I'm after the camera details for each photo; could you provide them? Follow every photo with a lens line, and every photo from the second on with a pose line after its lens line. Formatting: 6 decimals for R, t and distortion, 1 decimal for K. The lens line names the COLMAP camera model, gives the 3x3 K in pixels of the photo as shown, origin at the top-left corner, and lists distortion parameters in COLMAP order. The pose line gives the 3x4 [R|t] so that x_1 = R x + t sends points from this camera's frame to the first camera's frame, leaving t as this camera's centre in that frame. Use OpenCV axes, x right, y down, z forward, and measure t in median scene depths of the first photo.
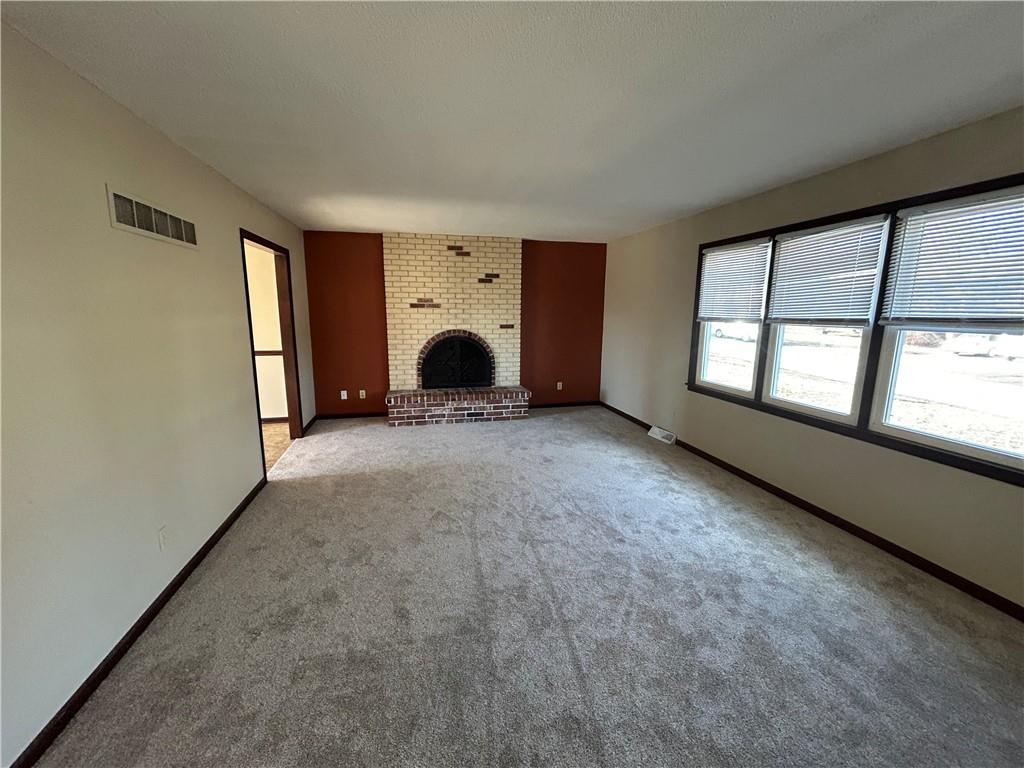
lens RADIAL K [[414.0, 0, 511.3], [0, 414.0, 383.5], [0, 0, 1]] dist [-0.005506, 0.003109]
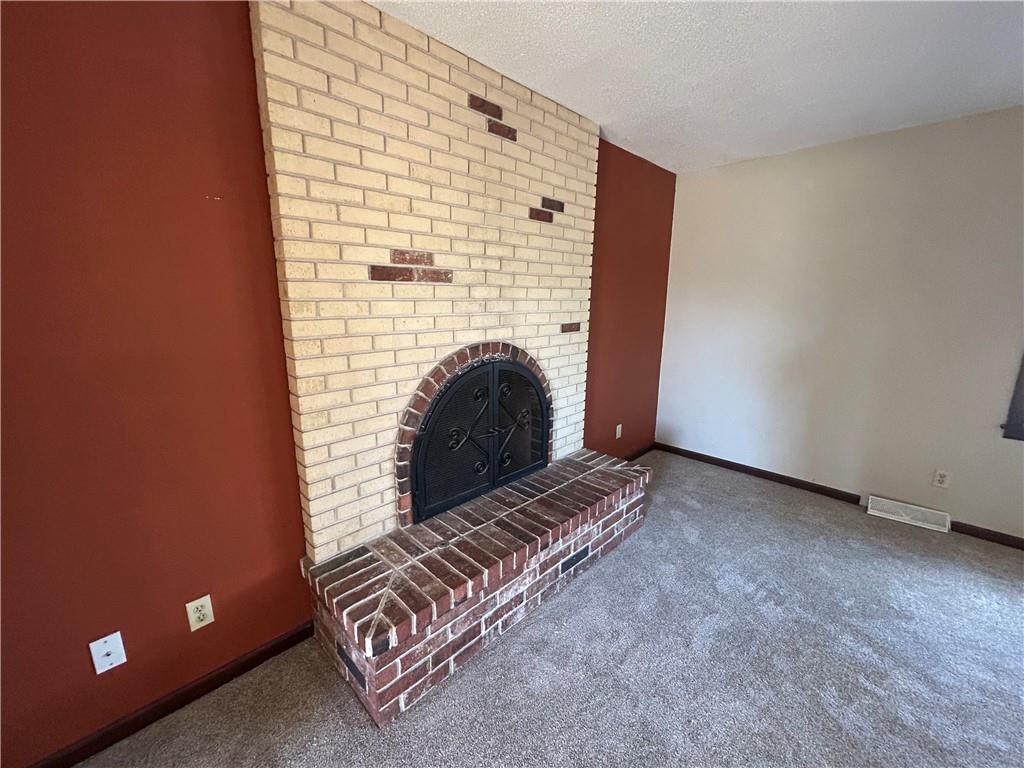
lens RADIAL K [[414.0, 0, 508.1], [0, 414.0, 383.4], [0, 0, 1]] dist [-0.005506, 0.003109]
pose [[0.851785, -0.110129, 0.512186, -0.347885], [0.092113, 0.993908, 0.060521, -0.128842], [-0.515730, -0.004372, 0.856740, 0.755212]]
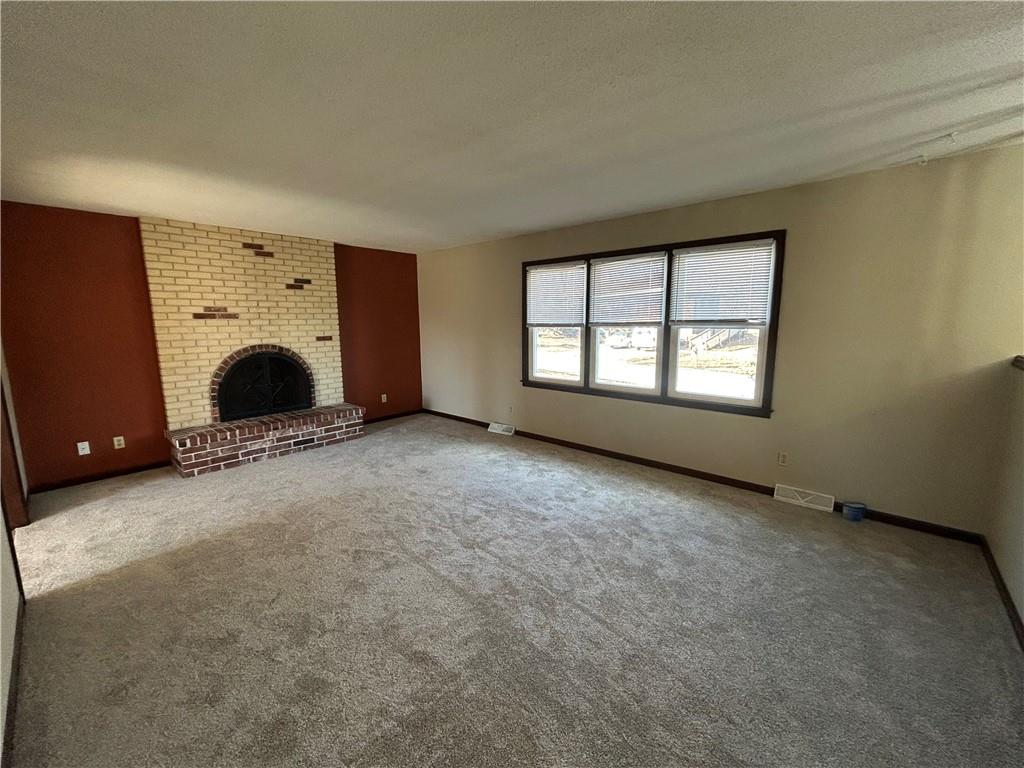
lens RADIAL K [[414.0, 0, 509.7], [0, 414.0, 383.1], [0, 0, 1]] dist [-0.005506, 0.003109]
pose [[0.821650, -0.098402, 0.561434, -0.222091], [0.112371, 0.993619, 0.009696, -0.007237], [-0.558806, 0.055122, 0.827465, 0.050348]]
